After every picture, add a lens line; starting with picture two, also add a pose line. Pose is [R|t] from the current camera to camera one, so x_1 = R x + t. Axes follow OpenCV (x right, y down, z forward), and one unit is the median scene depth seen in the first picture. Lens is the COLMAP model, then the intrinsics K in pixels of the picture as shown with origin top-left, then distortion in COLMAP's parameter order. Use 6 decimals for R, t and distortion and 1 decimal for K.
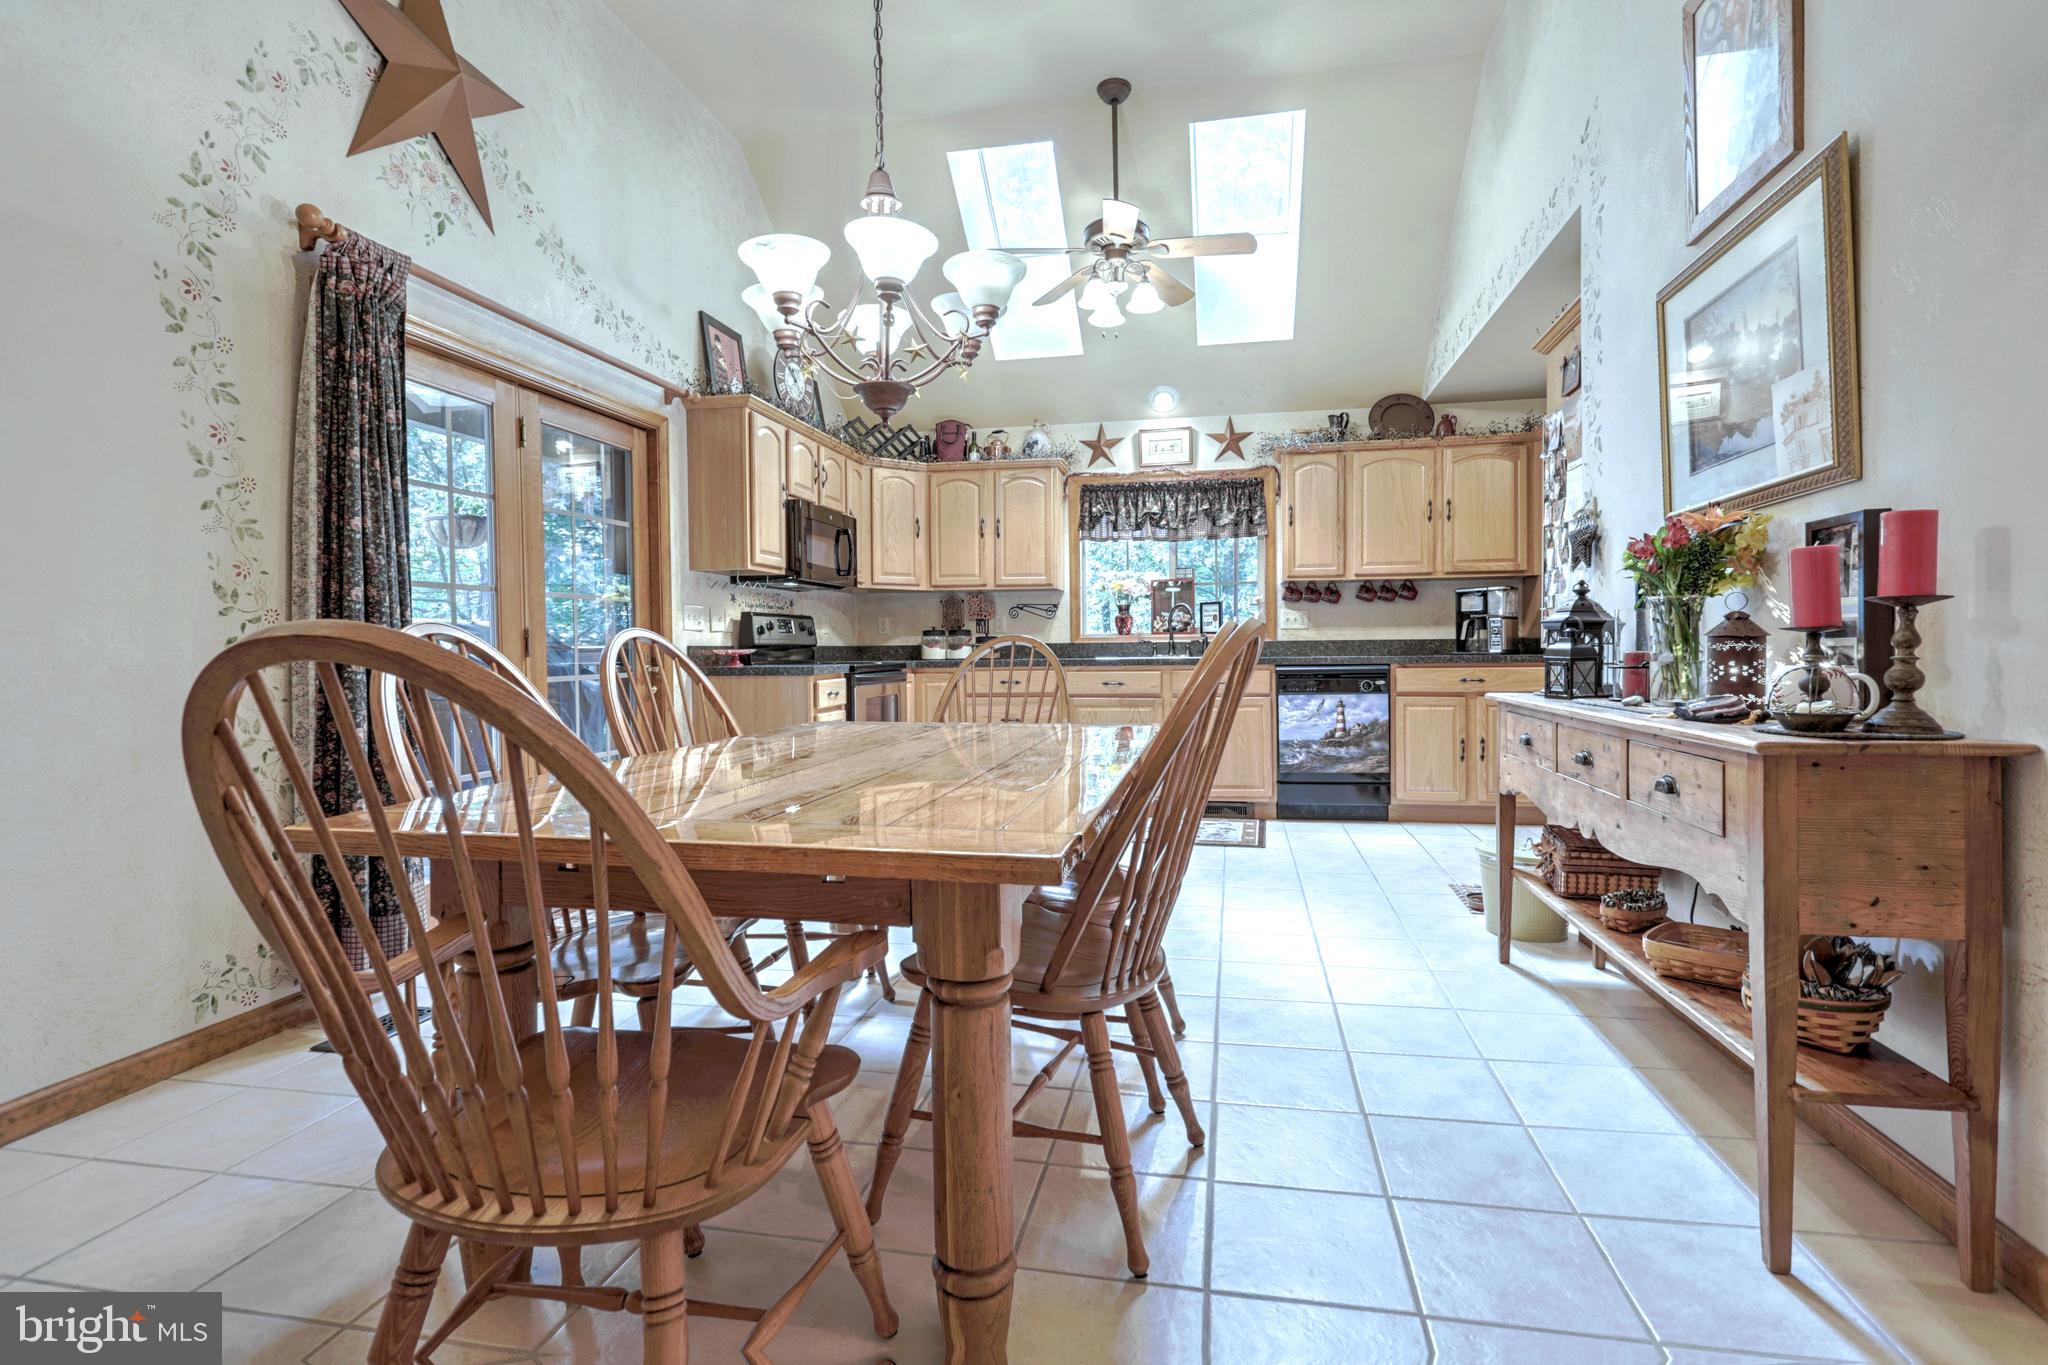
lens RADIAL K [[962.4, 0, 1021.0], [0, 962.4, 657.3], [0, 0, 1]] dist [0.000657, 0.001802]
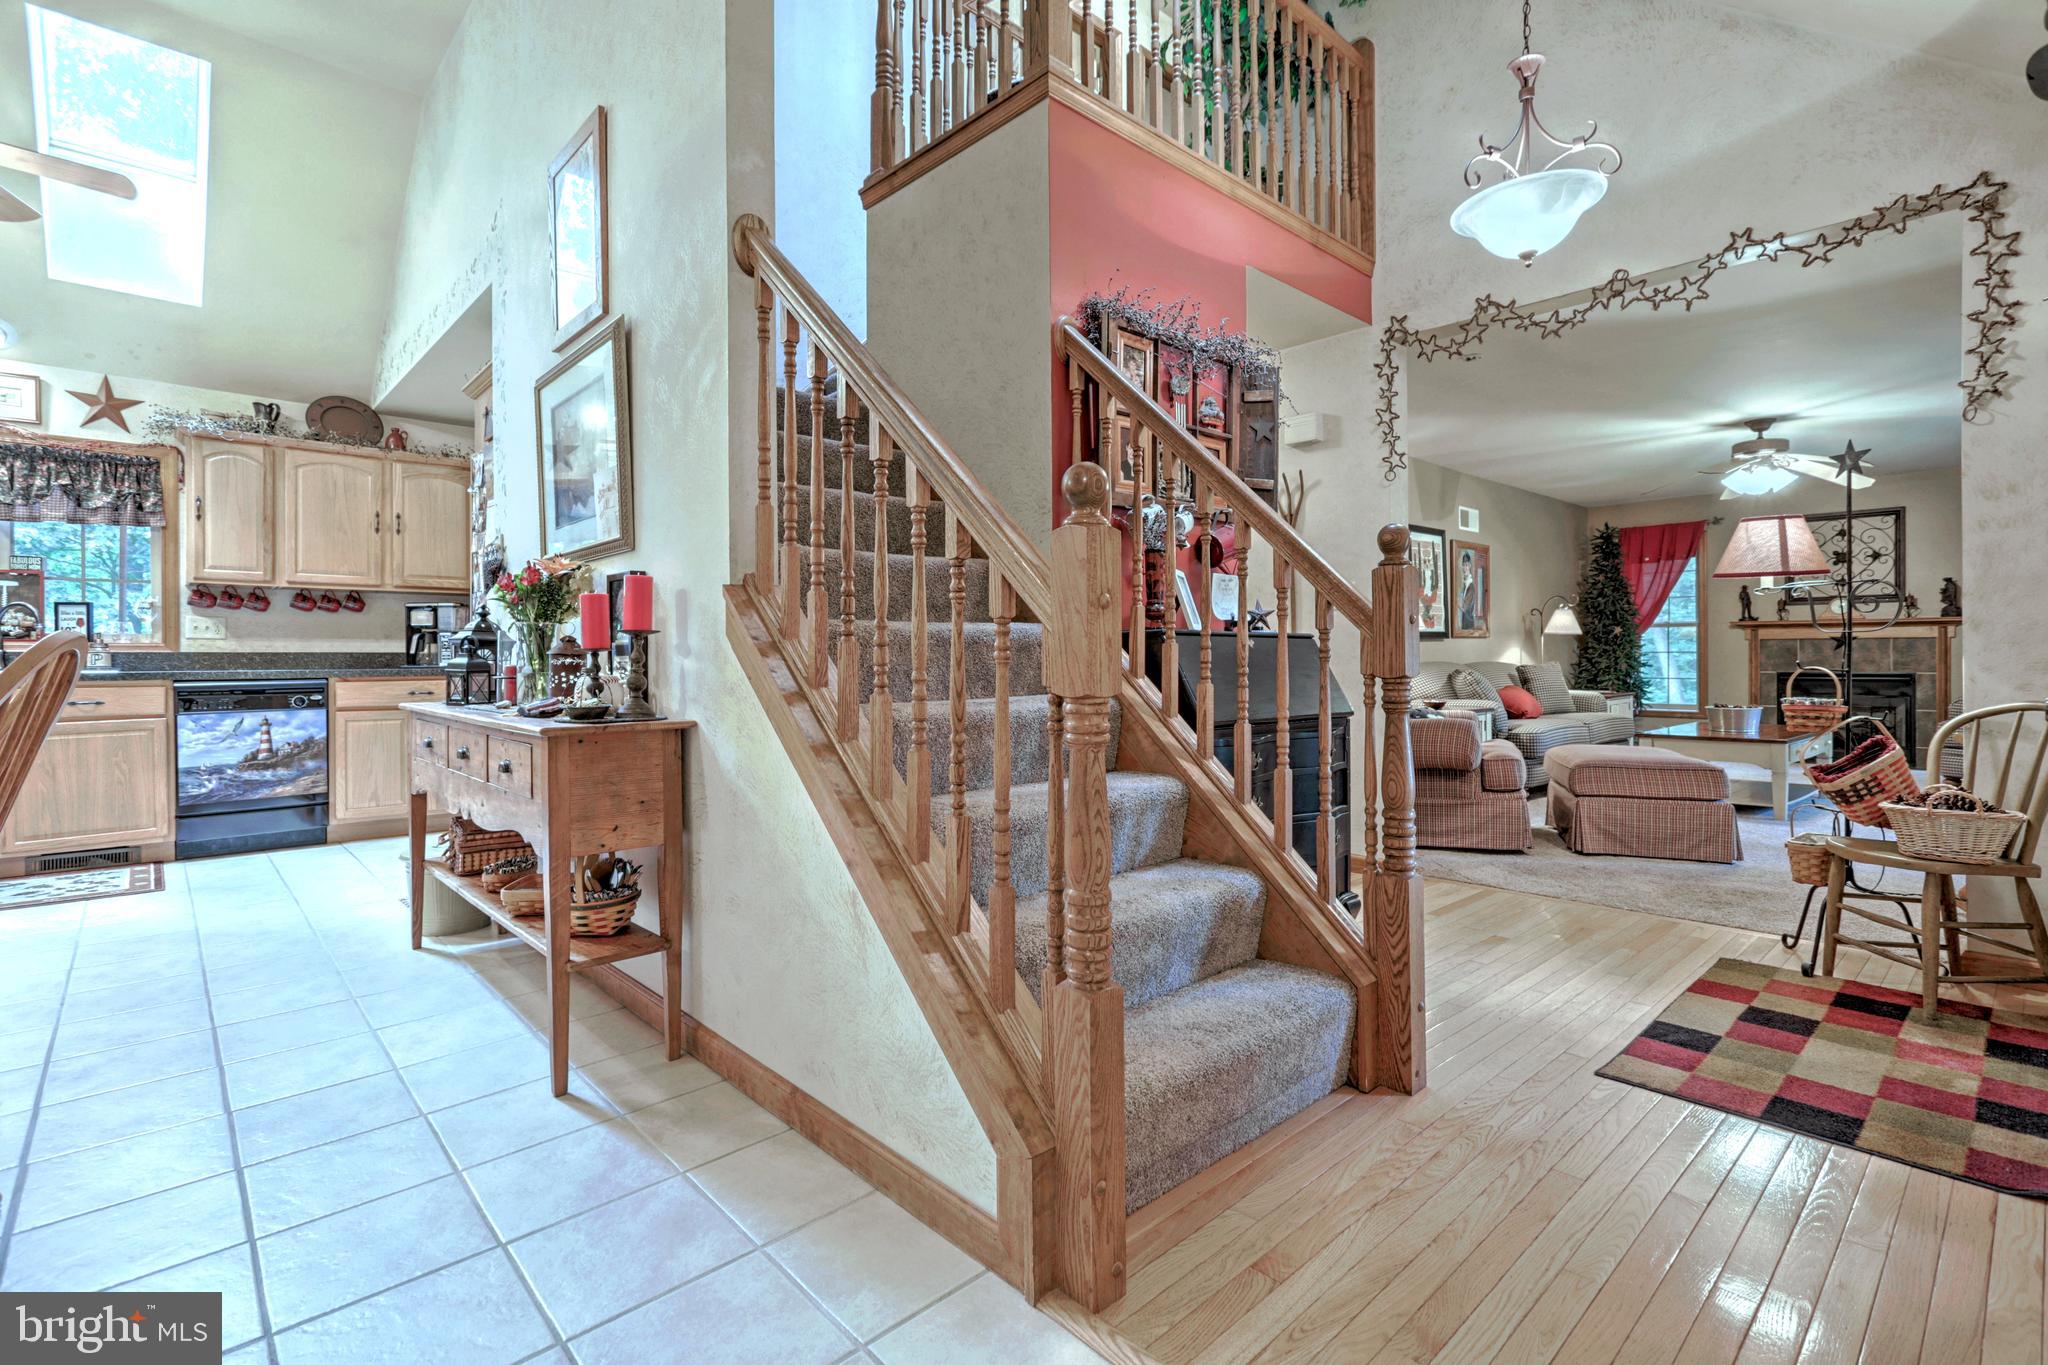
lens RADIAL K [[962.4, 0, 1021.0], [0, 962.4, 657.3], [0, 0, 1]] dist [0.000657, 0.001802]
pose [[0.578951, 0.006217, 0.815339, 0.001600], [0.004647, 0.999930, -0.010924, 0.000228], [-0.815349, 0.010113, 0.578881, -0.112323]]
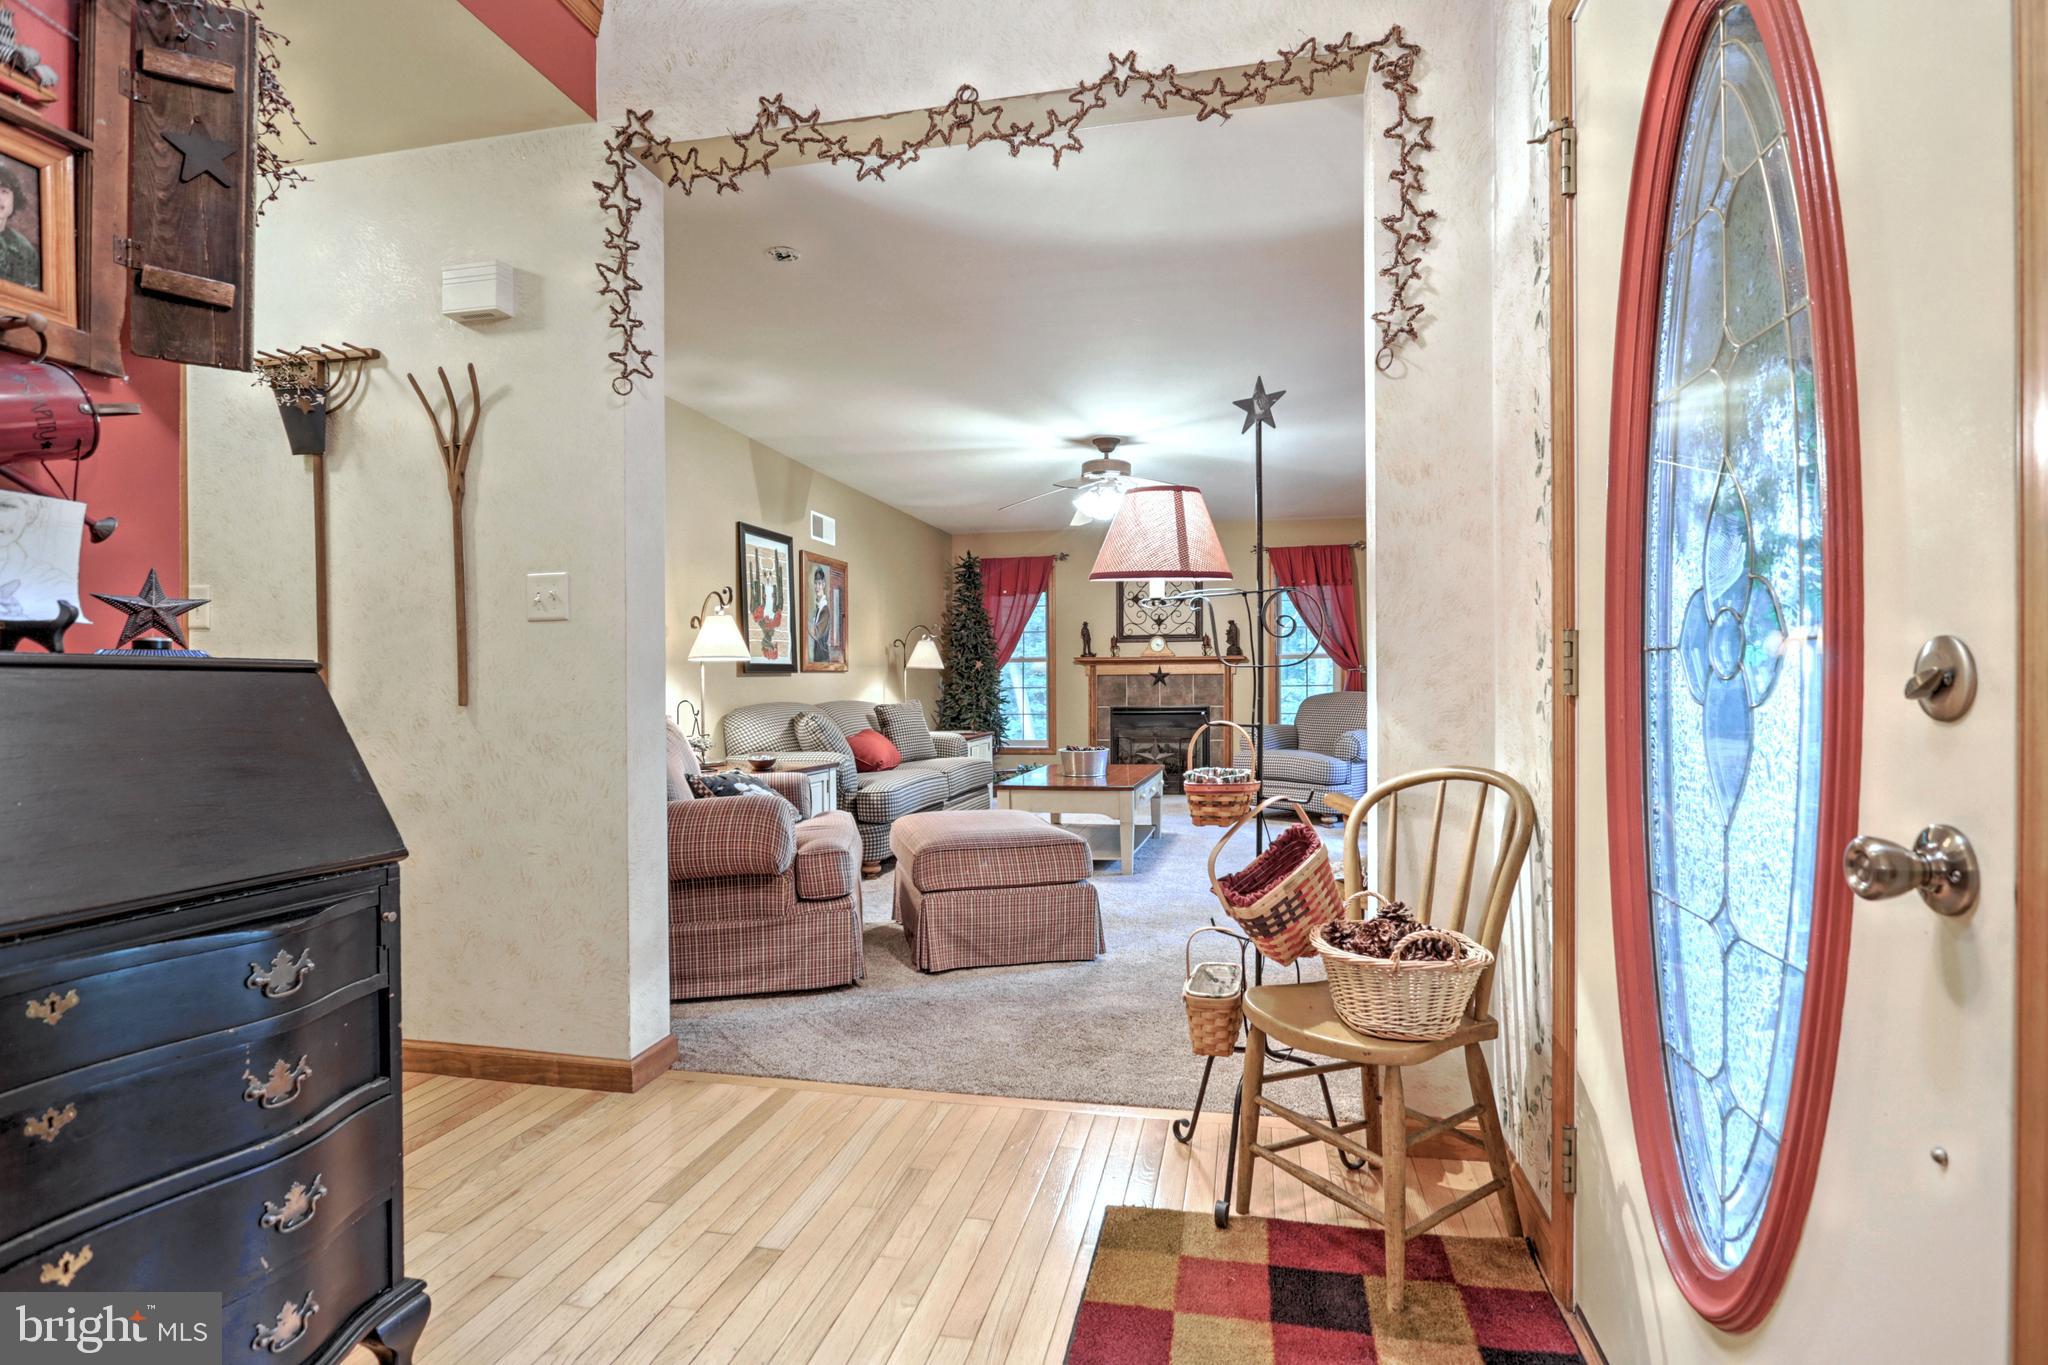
lens RADIAL K [[971.2, 0, 1055.3], [0, 971.2, 674.4], [0, 0, 1]] dist [-0.001248, 0.000952]
pose [[-0.010411, 0.021406, 0.999717, 0.366542], [0.013161, 0.999687, -0.021268, -0.008869], [-0.999859, 0.012936, -0.010689, -0.098116]]
